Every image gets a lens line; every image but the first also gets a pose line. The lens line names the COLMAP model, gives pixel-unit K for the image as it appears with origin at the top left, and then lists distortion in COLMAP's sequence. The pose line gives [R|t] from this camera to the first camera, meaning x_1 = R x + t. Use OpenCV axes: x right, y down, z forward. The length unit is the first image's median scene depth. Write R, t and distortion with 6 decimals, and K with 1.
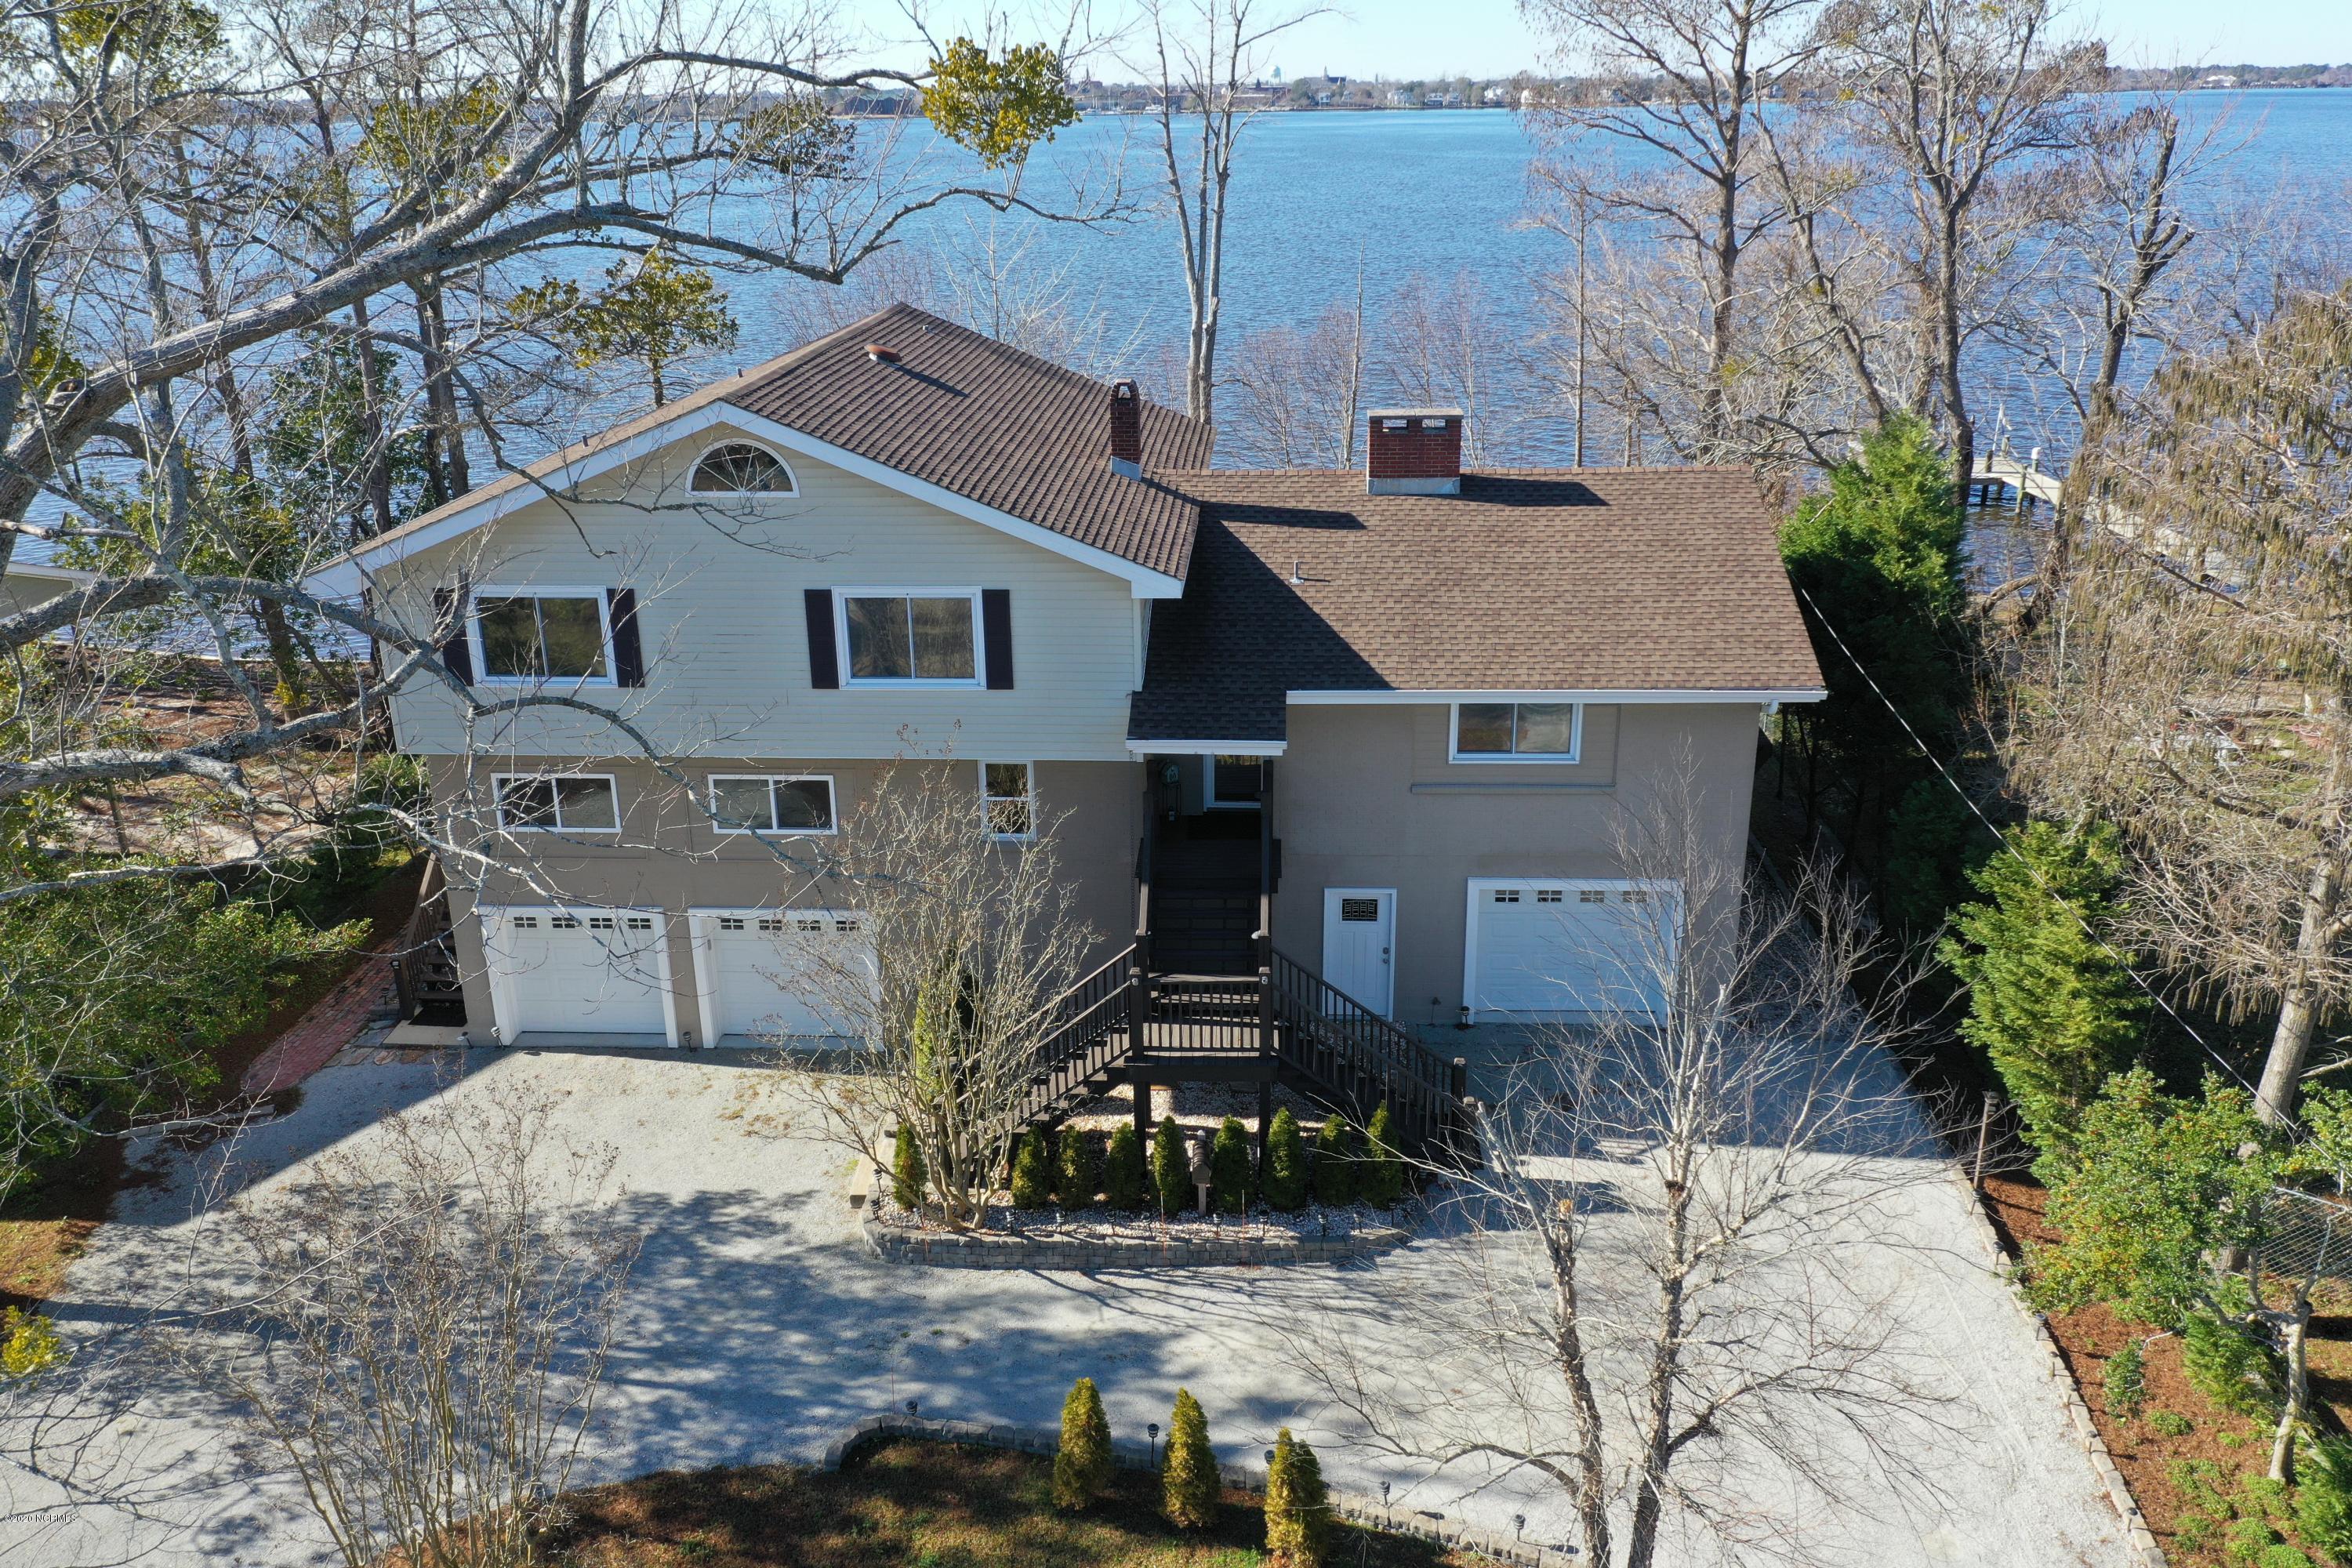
lens RADIAL K [[1857.7, 0, 1177.6], [0, 1857.7, 787.9], [0, 0, 1]] dist [0.000242, -0.001171]
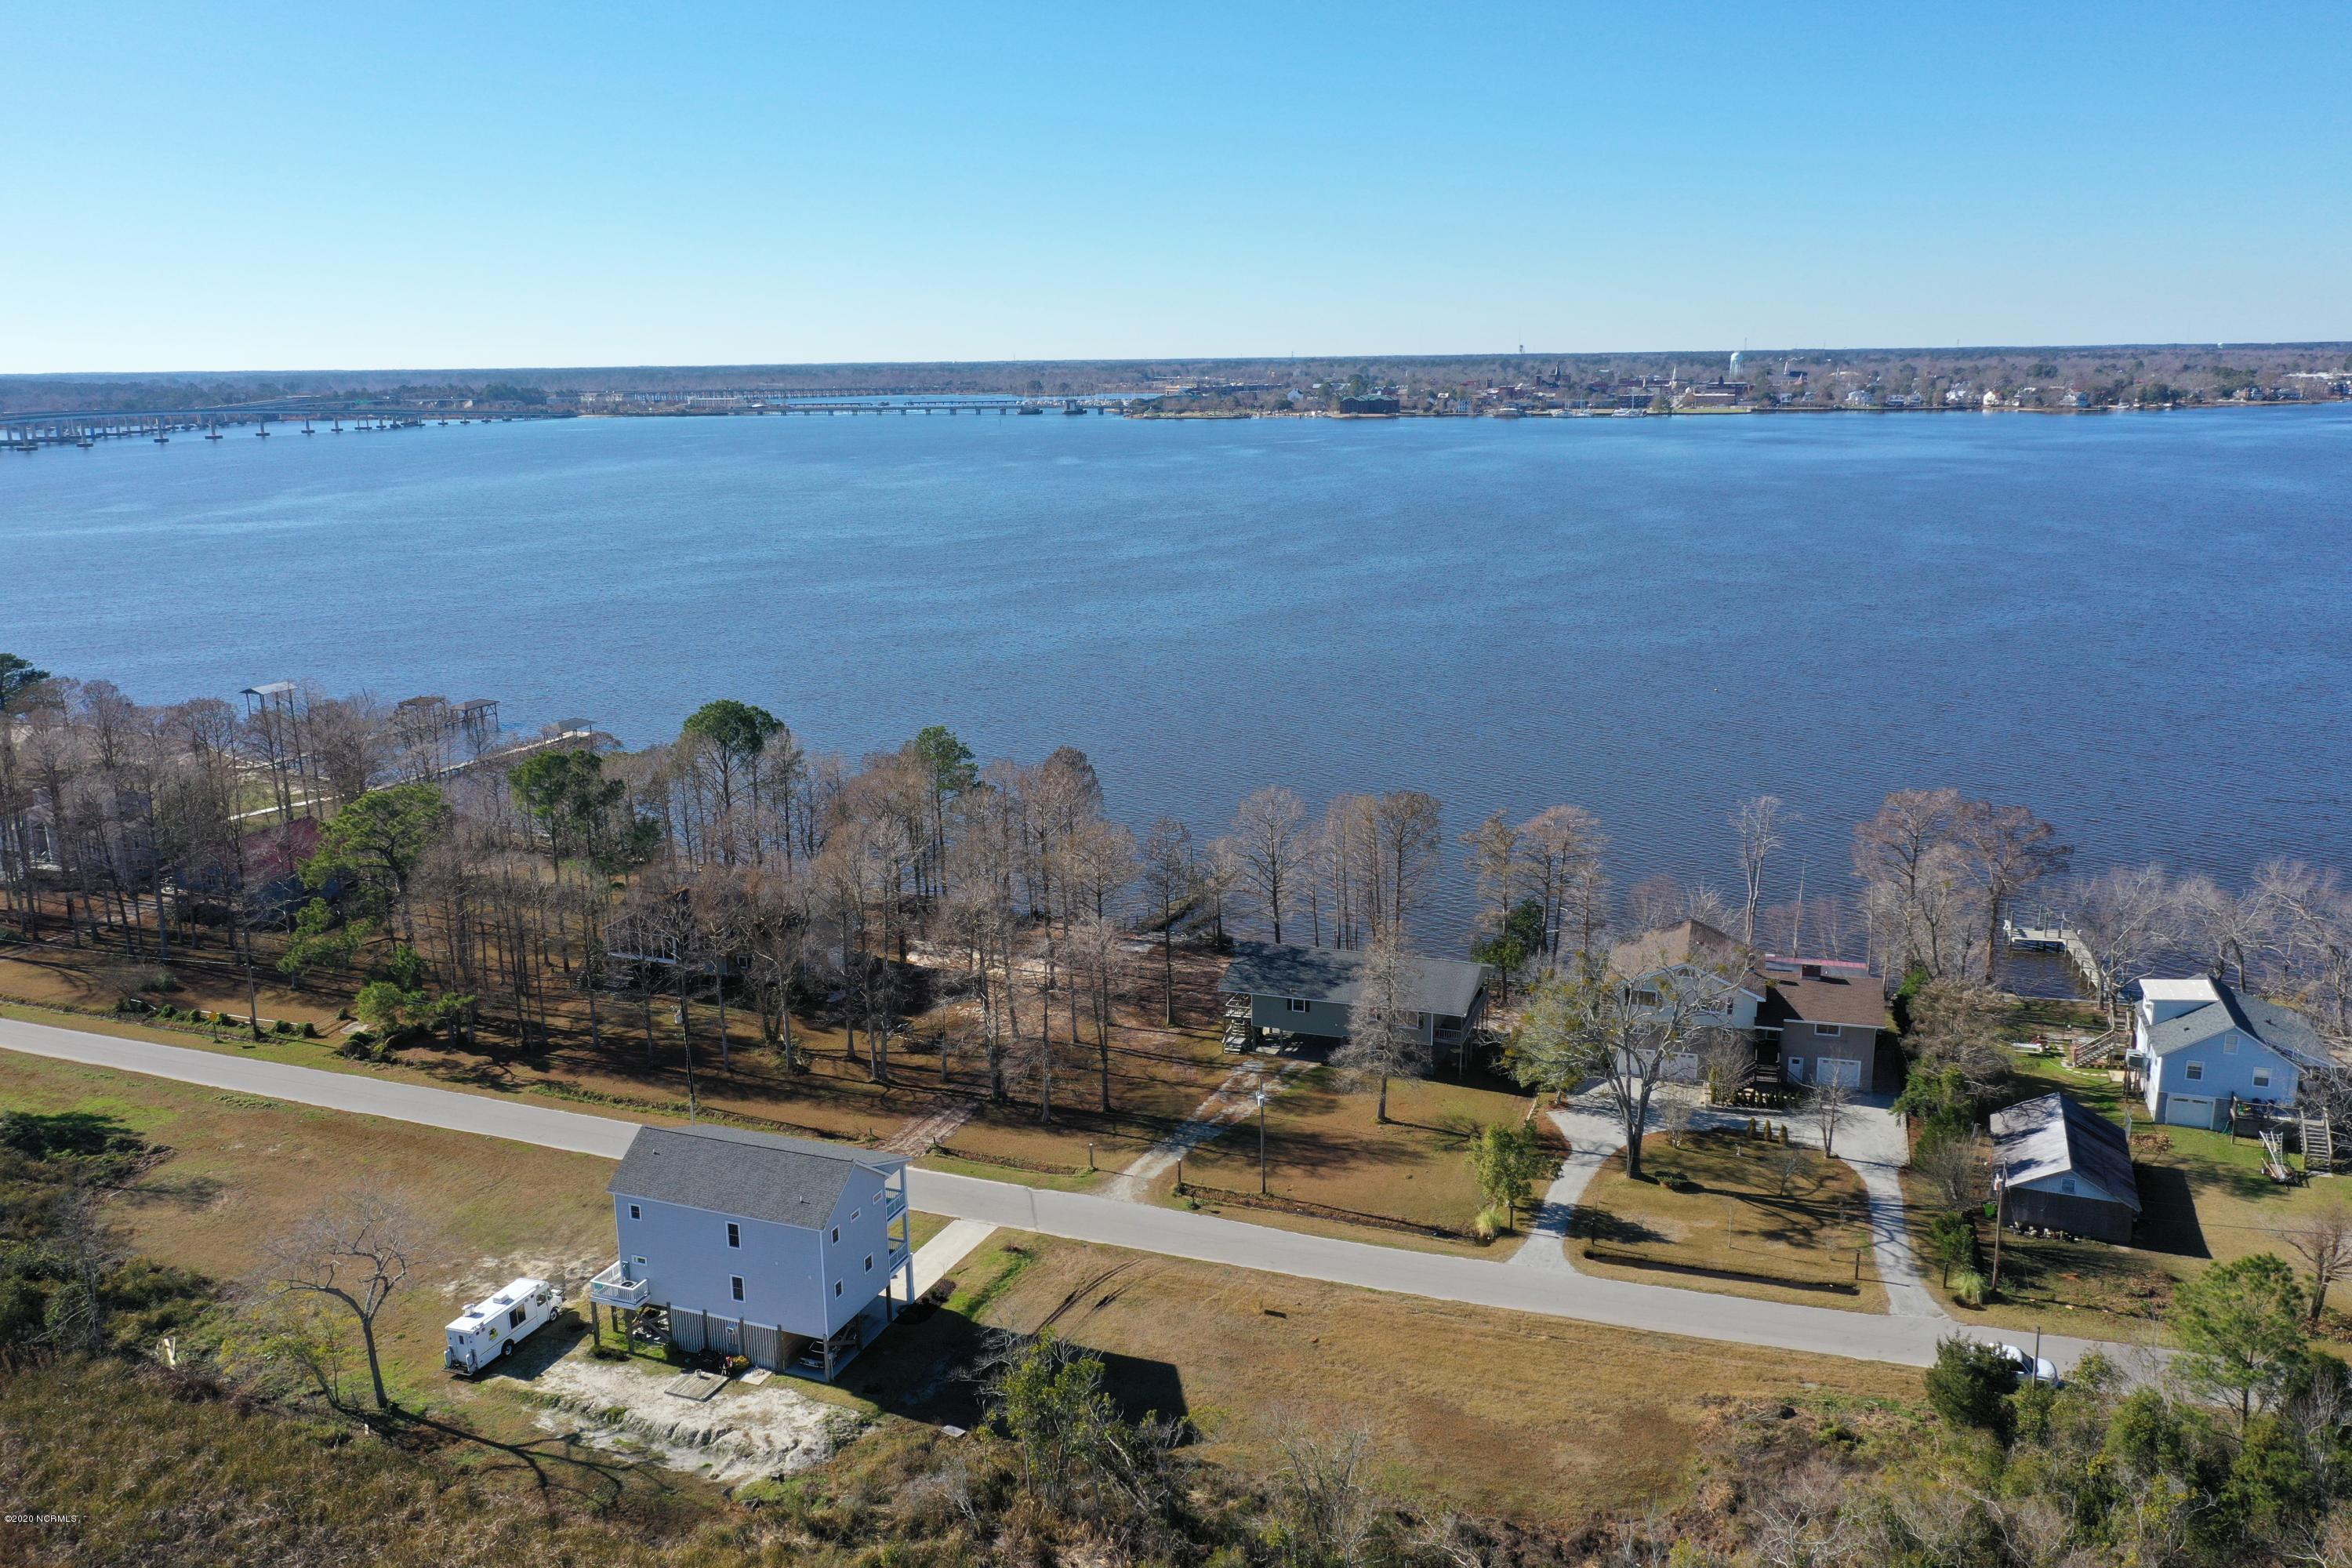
lens RADIAL K [[1857.7, 0, 1177.6], [0, 1857.7, 787.9], [0, 0, 1]] dist [0.000242, -0.001171]
pose [[0.972690, 0.055516, -0.225370, -0.489247], [-0.083350, 0.989754, -0.115929, 0.059658], [0.216625, 0.131547, 0.967352, -4.846390]]
